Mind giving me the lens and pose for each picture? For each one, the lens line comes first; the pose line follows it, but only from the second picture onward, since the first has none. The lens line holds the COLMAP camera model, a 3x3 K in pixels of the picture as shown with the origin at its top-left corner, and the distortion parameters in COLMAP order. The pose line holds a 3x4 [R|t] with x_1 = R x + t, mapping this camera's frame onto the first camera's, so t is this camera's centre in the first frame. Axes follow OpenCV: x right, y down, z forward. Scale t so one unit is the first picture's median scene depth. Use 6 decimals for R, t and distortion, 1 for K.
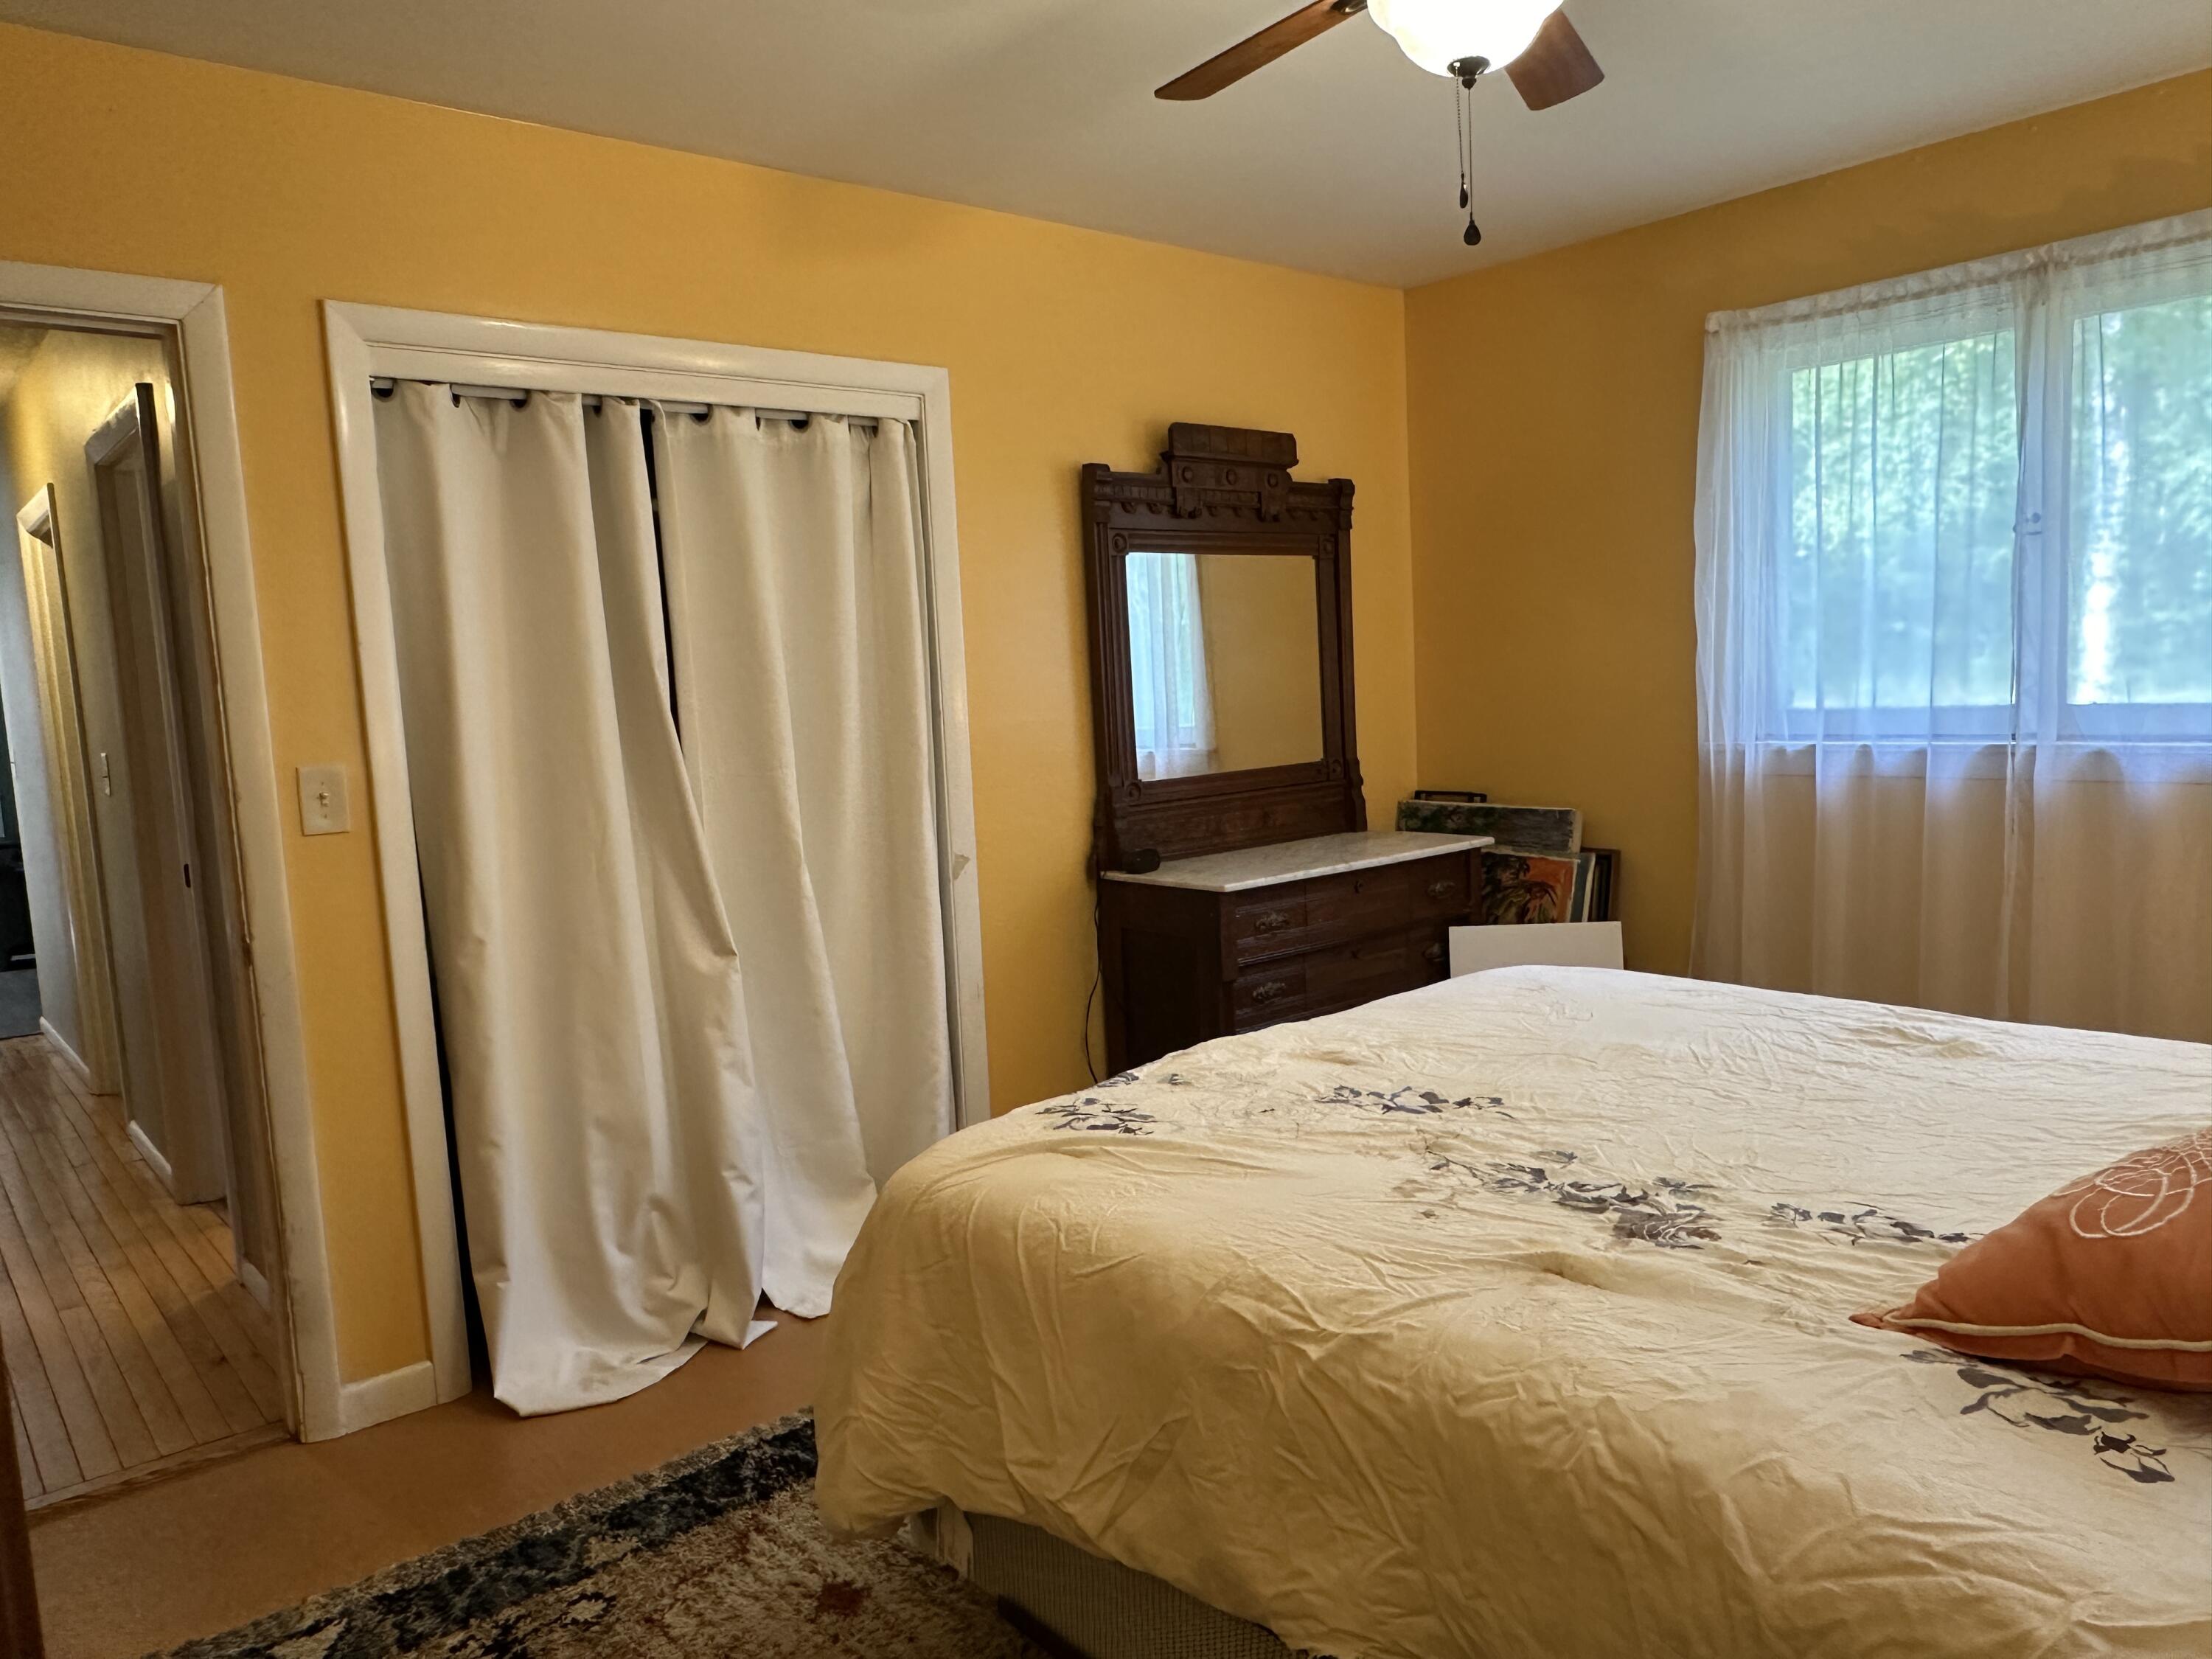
lens RADIAL K [[1531.7, 0, 1106.0], [0, 1531.7, 829.5], [0, 0, 1]] dist [-0.002233, 0.002296]
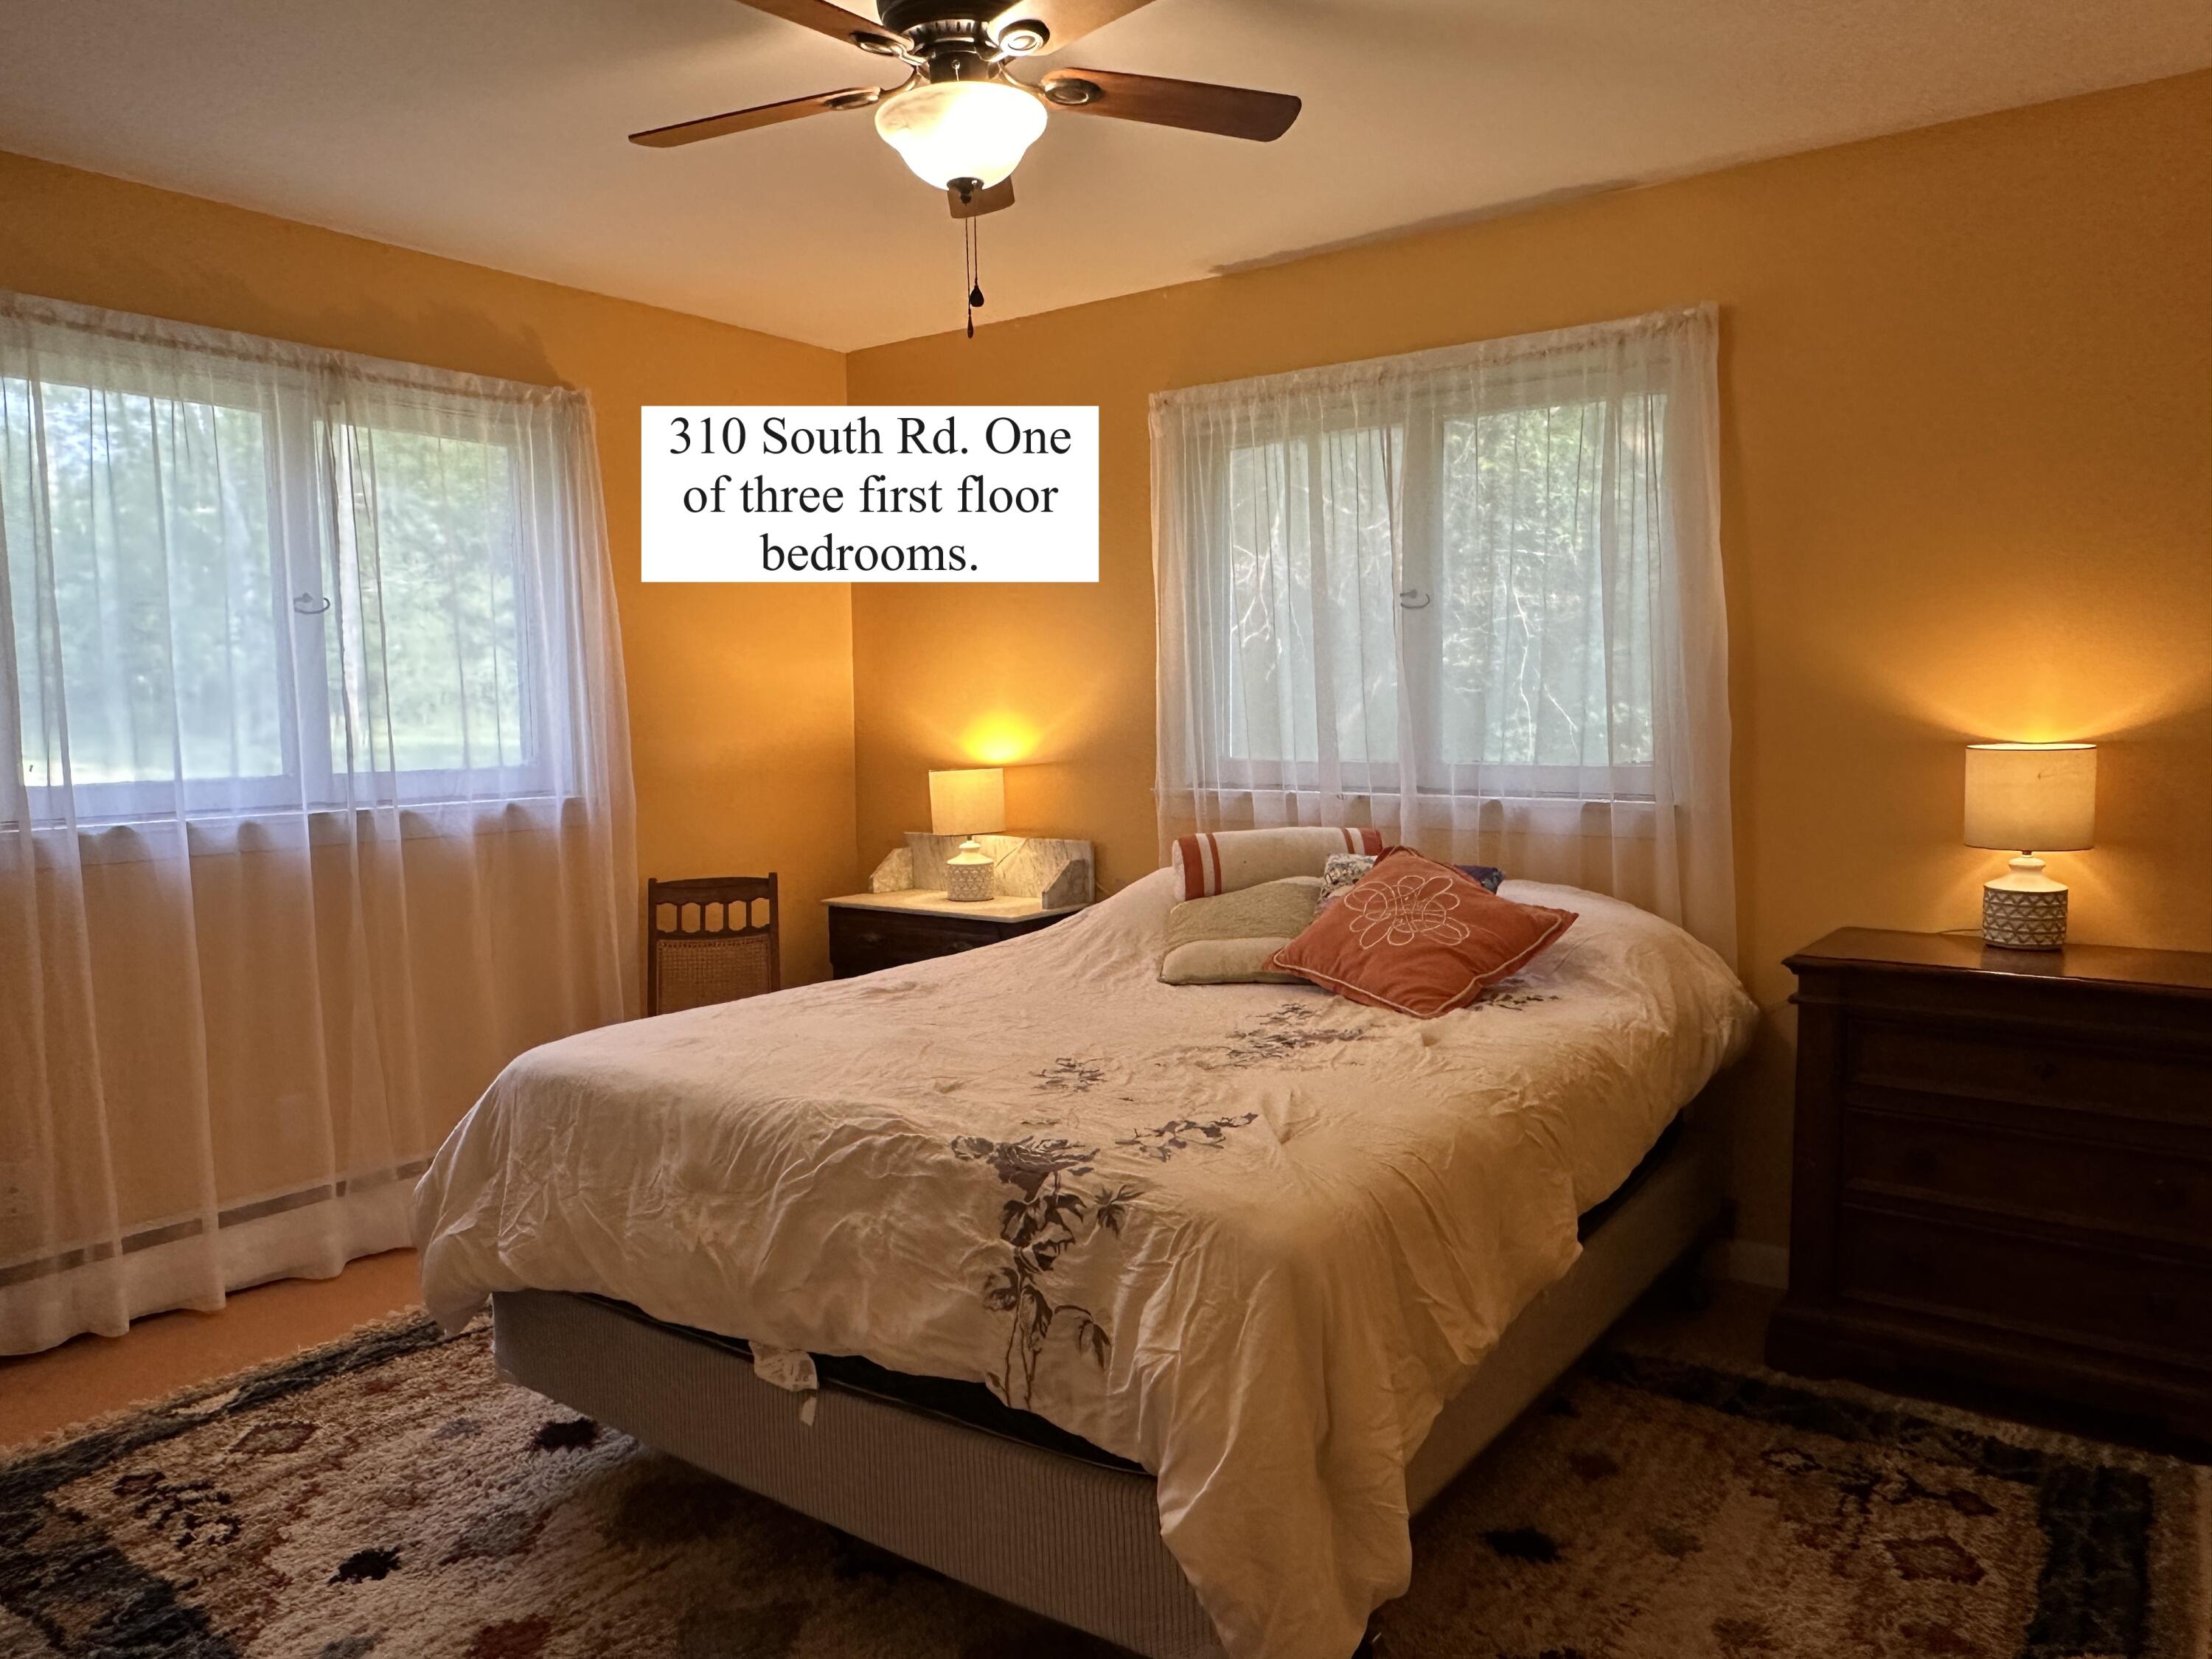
lens RADIAL K [[1531.7, 0, 1106.0], [0, 1531.7, 829.5], [0, 0, 1]] dist [-0.002233, 0.002296]
pose [[-0.230200, -0.032581, 0.972598, -0.918624], [0.119504, 0.990928, 0.061480, -0.072642], [-0.965778, 0.130382, -0.224218, 1.204129]]
